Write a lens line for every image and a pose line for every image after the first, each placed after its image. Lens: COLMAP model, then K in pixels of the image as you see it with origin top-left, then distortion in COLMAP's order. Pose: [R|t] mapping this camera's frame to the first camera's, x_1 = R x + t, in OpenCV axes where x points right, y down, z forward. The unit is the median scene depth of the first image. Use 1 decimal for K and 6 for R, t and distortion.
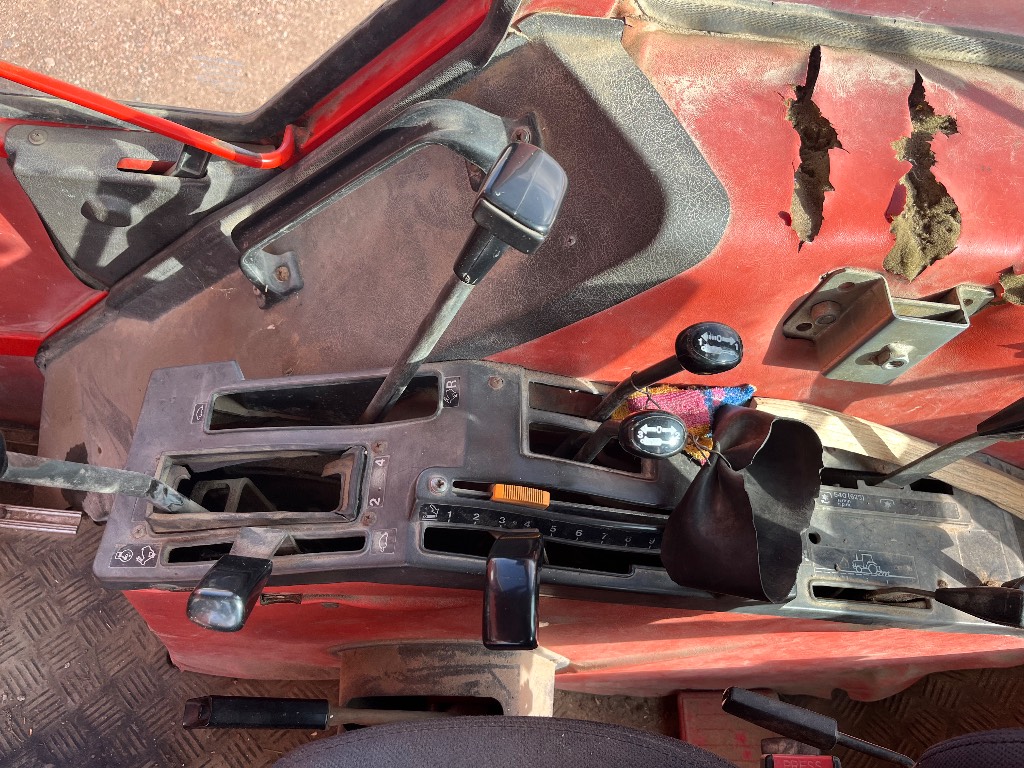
lens RADIAL K [[778.6, 0, 515.4], [0, 778.6, 388.0], [0, 0, 1]] dist [0.037628, -0.036576]
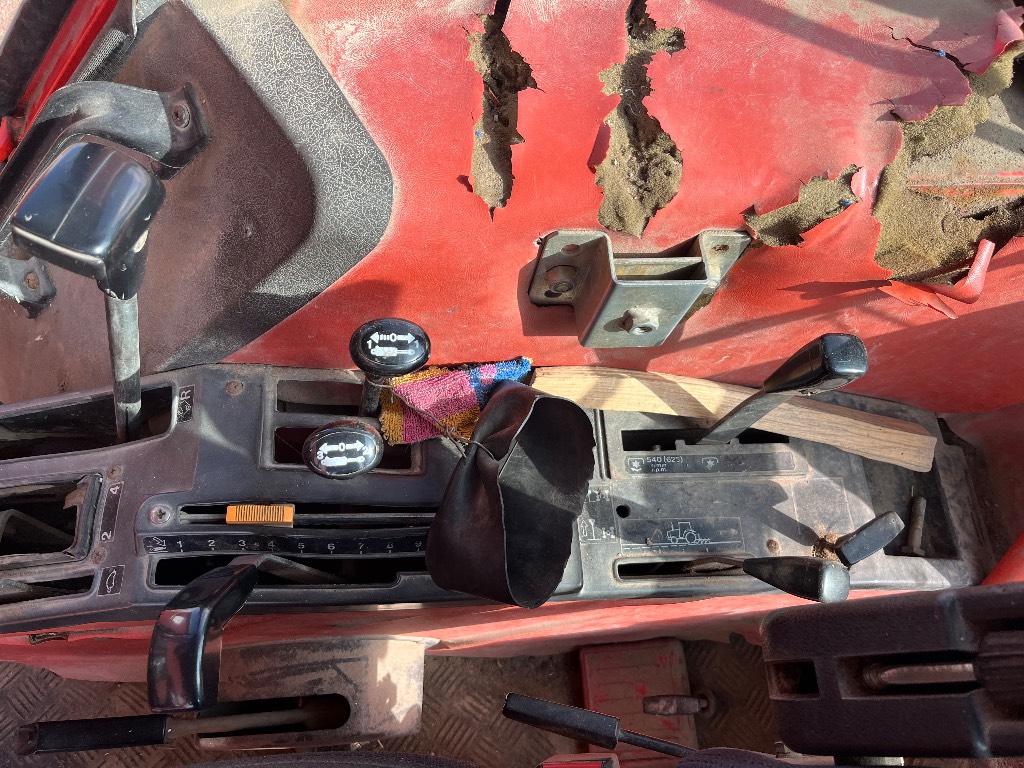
lens RADIAL K [[780.9, 0, 512.0], [0, 780.9, 384.0], [0, 0, 1]] dist [0.046639, -0.066385]
pose [[0.993298, -0.106451, -0.045033, 0.341215], [0.110478, 0.988919, 0.099165, -0.067102], [0.033978, -0.103476, 0.994051, 0.111631]]
